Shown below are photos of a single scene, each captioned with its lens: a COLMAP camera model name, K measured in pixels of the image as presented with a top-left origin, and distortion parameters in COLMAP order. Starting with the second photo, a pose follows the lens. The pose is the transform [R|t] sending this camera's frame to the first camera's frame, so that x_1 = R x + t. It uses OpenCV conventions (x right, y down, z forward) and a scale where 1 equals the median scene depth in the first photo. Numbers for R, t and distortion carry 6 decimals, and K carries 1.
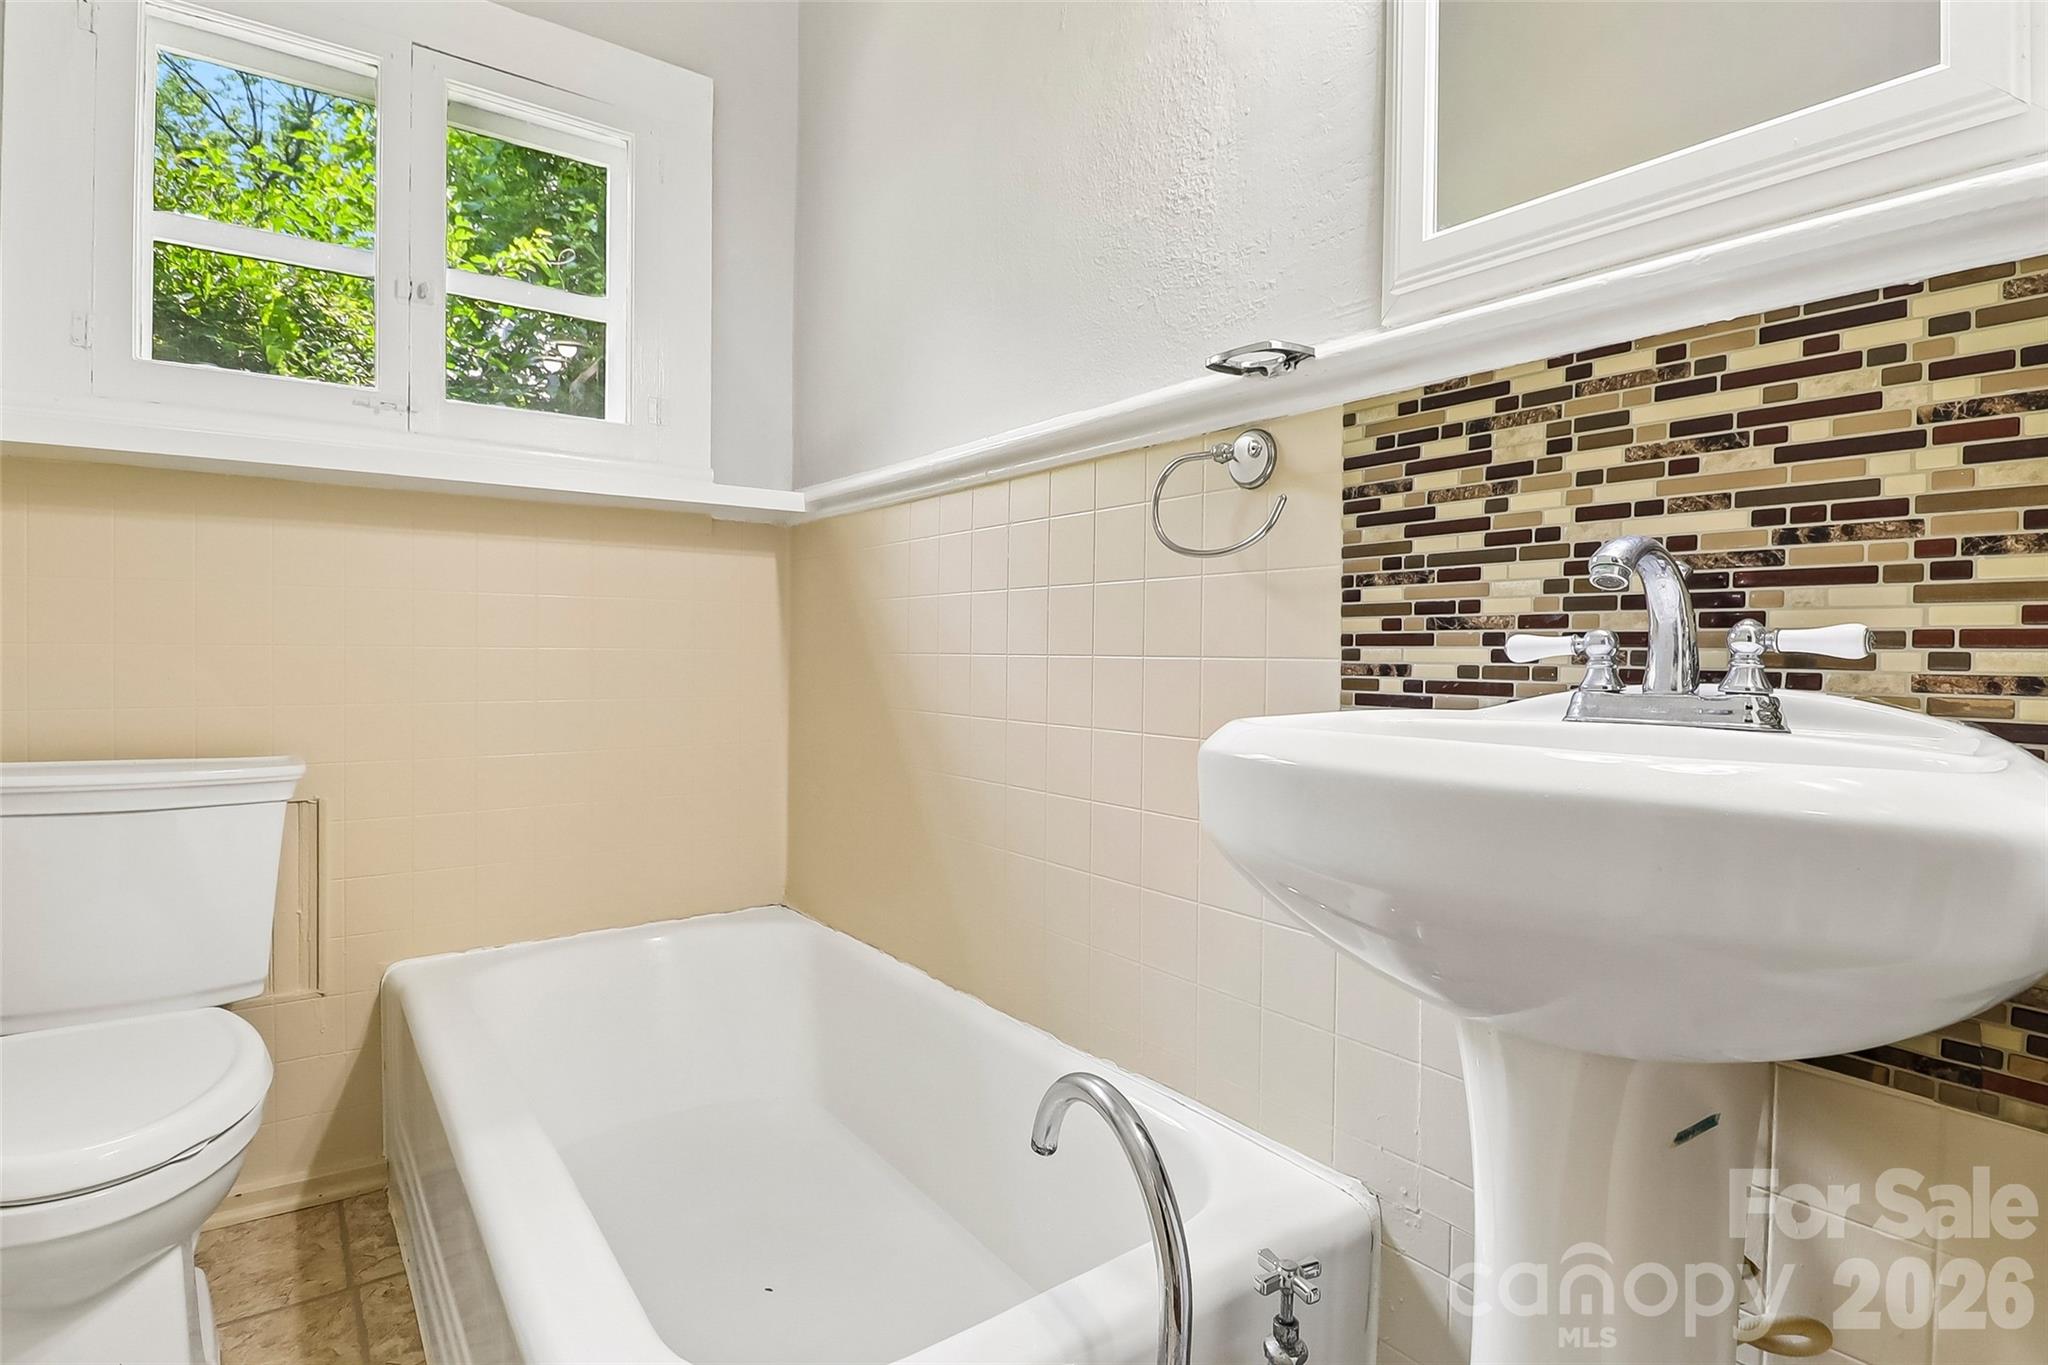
lens RADIAL K [[989.0, 0, 1014.5], [0, 989.0, 687.9], [0, 0, 1]] dist [0.002688, -0.016115]
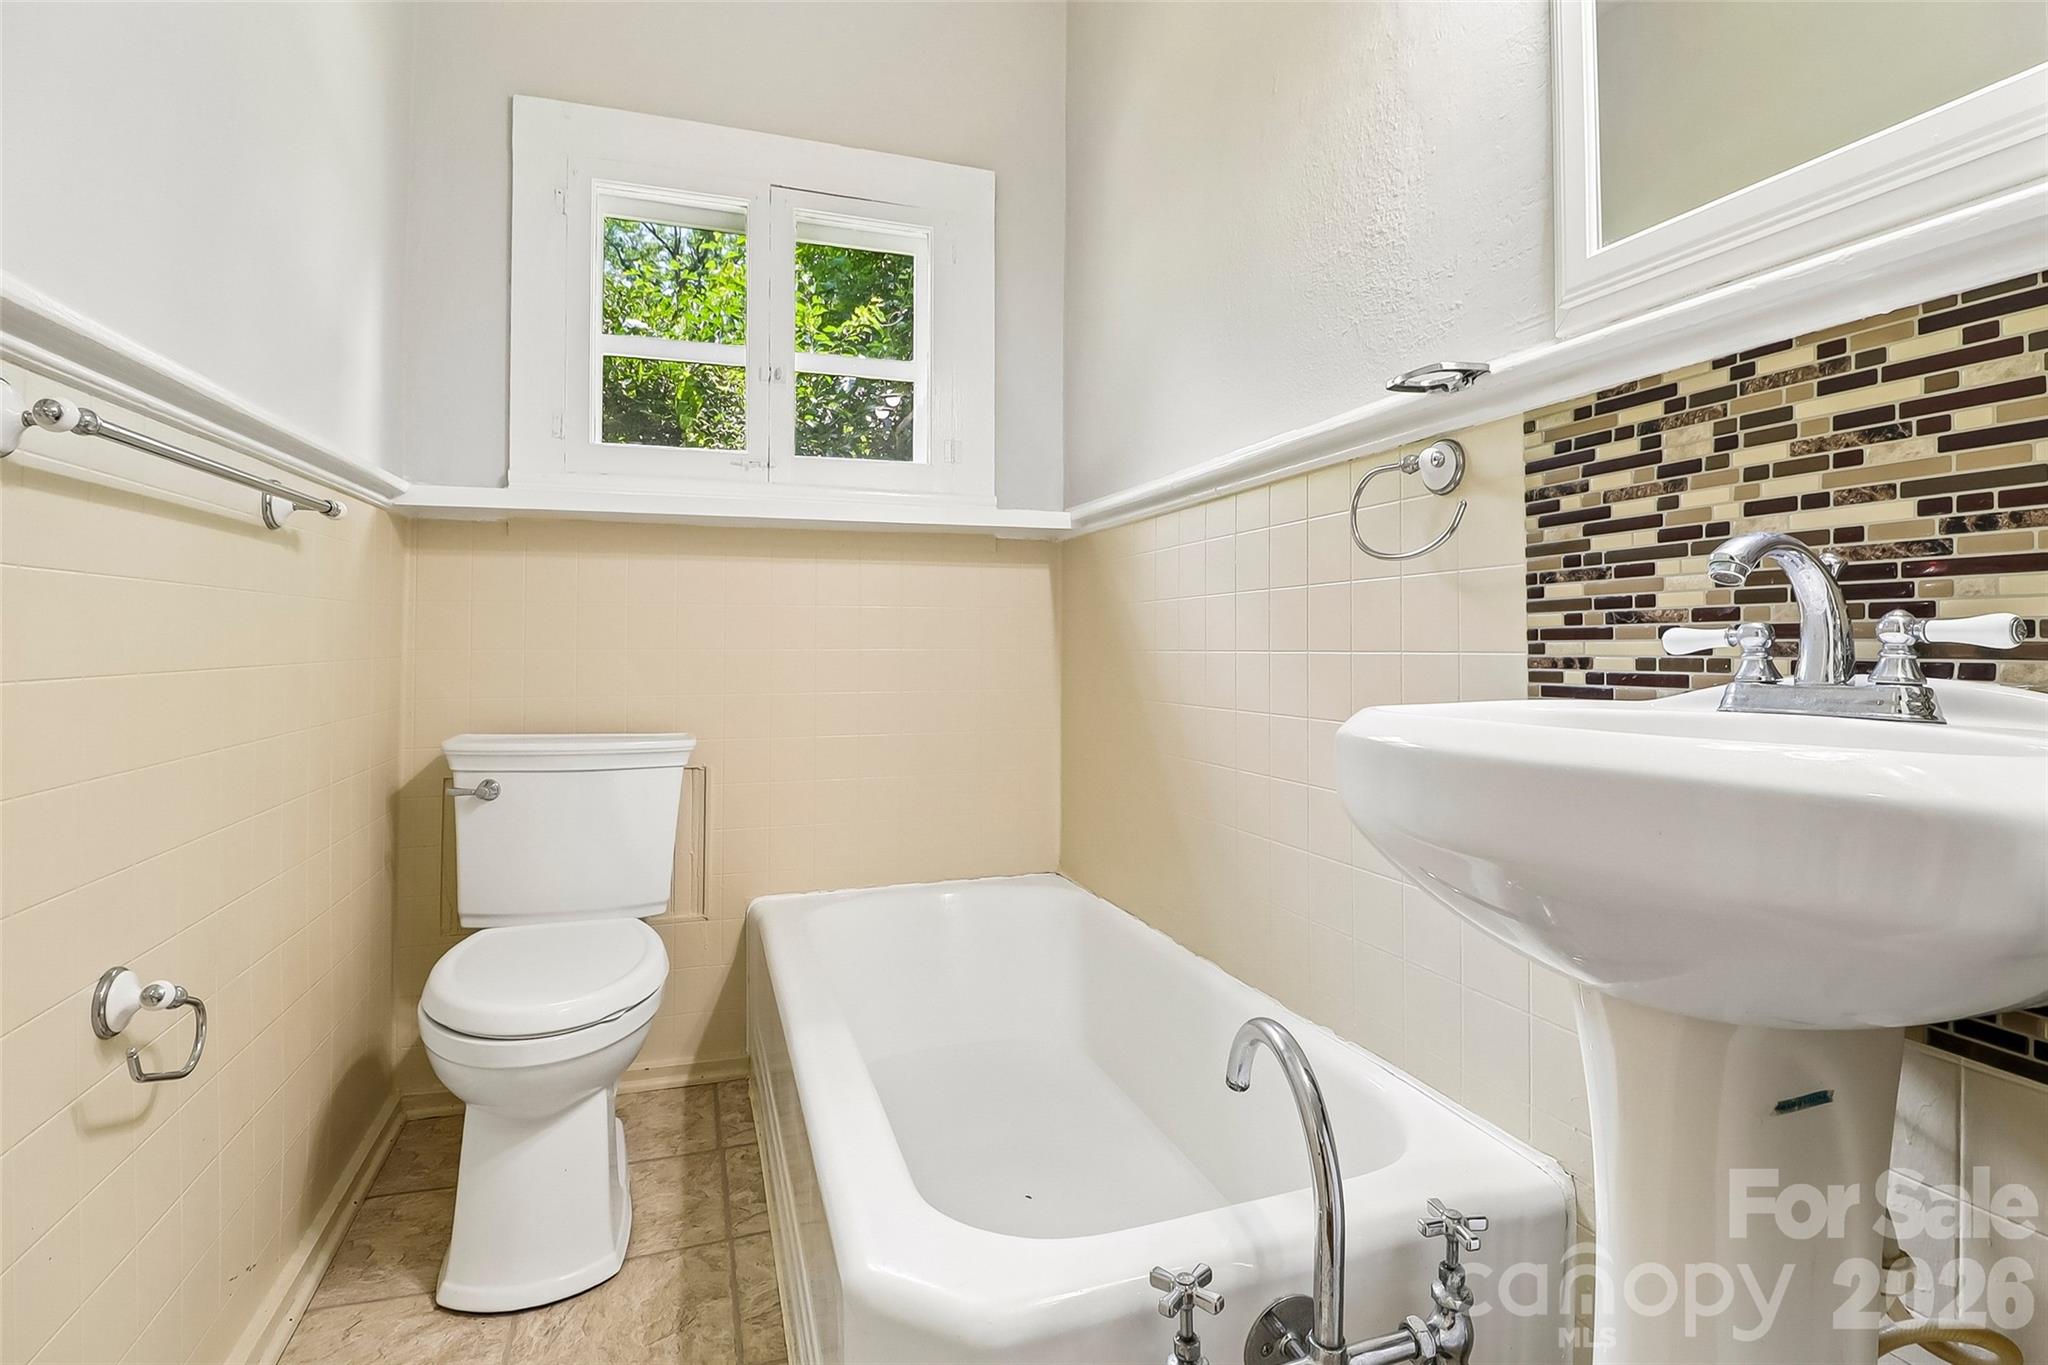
lens RADIAL K [[964.6, 0, 1022.3], [0, 964.6, 654.8], [0, 0, 1]] dist [0.000763, -0.016108]
pose [[0.951554, -0.007933, -0.307381, 0.146028], [-0.001408, 0.999544, -0.030158, 0.004916], [0.307480, 0.029130, 0.951109, -0.149941]]
